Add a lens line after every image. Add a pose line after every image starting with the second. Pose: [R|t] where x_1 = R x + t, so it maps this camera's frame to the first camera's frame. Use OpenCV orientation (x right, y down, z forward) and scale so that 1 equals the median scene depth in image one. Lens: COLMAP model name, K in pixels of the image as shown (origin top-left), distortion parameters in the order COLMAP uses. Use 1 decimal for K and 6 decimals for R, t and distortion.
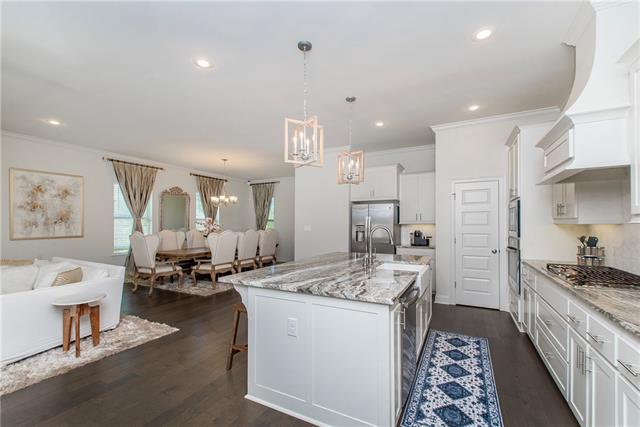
lens RADIAL K [[273.2, 0, 336.9], [0, 273.2, 222.4], [0, 0, 1]] dist [0.000387, -0.000487]
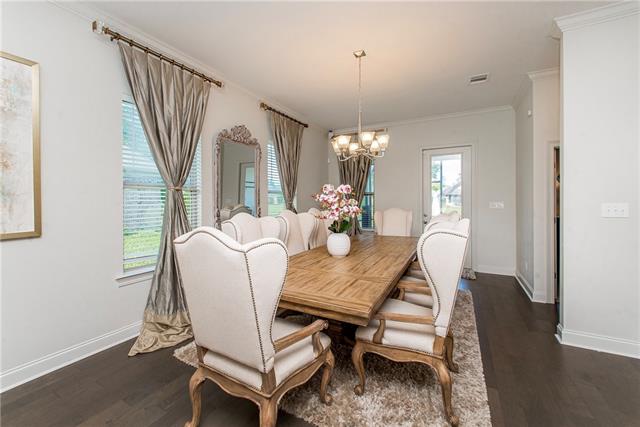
lens RADIAL K [[265.8, 0, 320.1], [0, 265.8, 201.9], [0, 0, 1]] dist [-0.000272, -0.000115]
pose [[0.998787, -0.000160, -0.049241, -0.560694], [0.000663, 0.999948, 0.010214, 0.005871], [0.049237, -0.010234, 0.998735, 0.690709]]
